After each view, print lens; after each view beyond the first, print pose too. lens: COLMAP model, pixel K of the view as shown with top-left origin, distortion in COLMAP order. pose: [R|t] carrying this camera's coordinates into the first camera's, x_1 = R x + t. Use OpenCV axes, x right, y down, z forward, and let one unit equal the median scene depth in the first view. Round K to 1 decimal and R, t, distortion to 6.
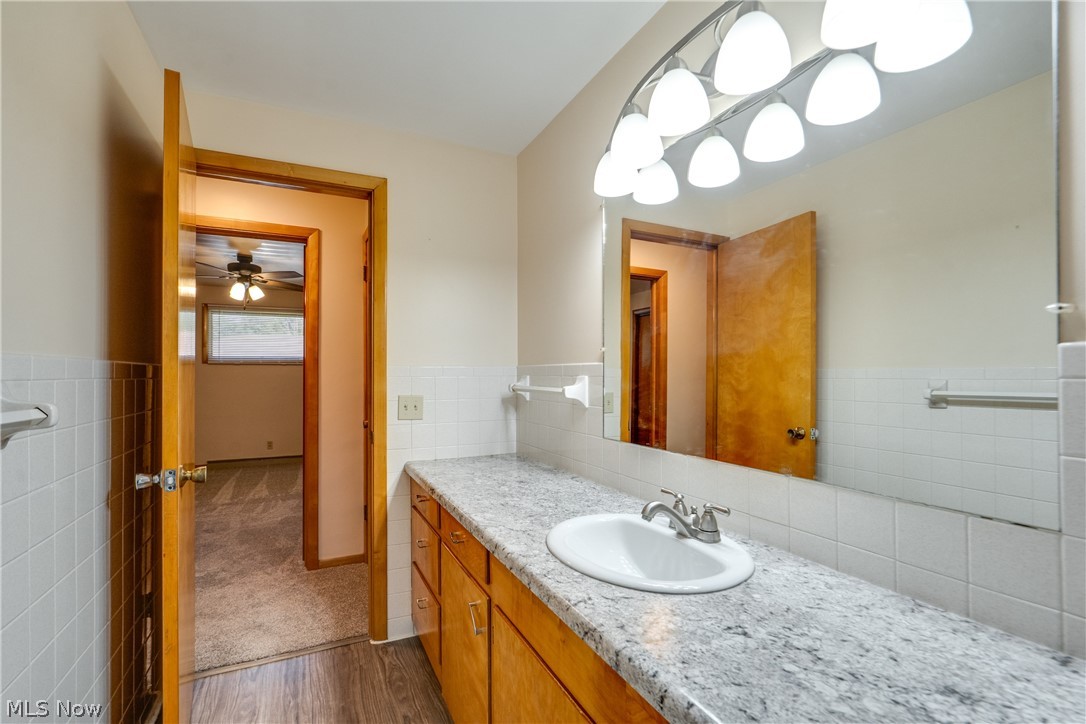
lens RADIAL K [[504.2, 0, 541.3], [0, 504.2, 371.5], [0, 0, 1]] dist [-0.001064, -0.000059]
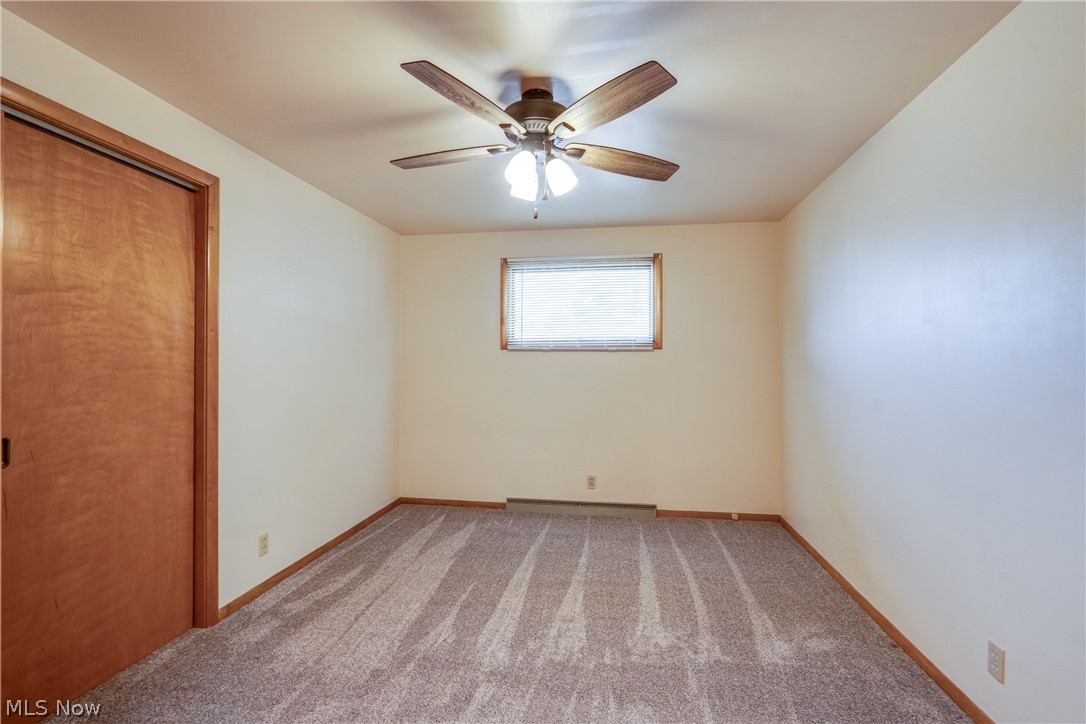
lens RADIAL K [[504.2, 0, 541.3], [0, 504.2, 371.5], [0, 0, 1]] dist [-0.001064, -0.000059]
pose [[0.824679, 0.005408, -0.565575, -0.331789], [0.000406, 0.999948, 0.010153, 0.006968], [0.565601, -0.008602, 0.824634, 0.629461]]
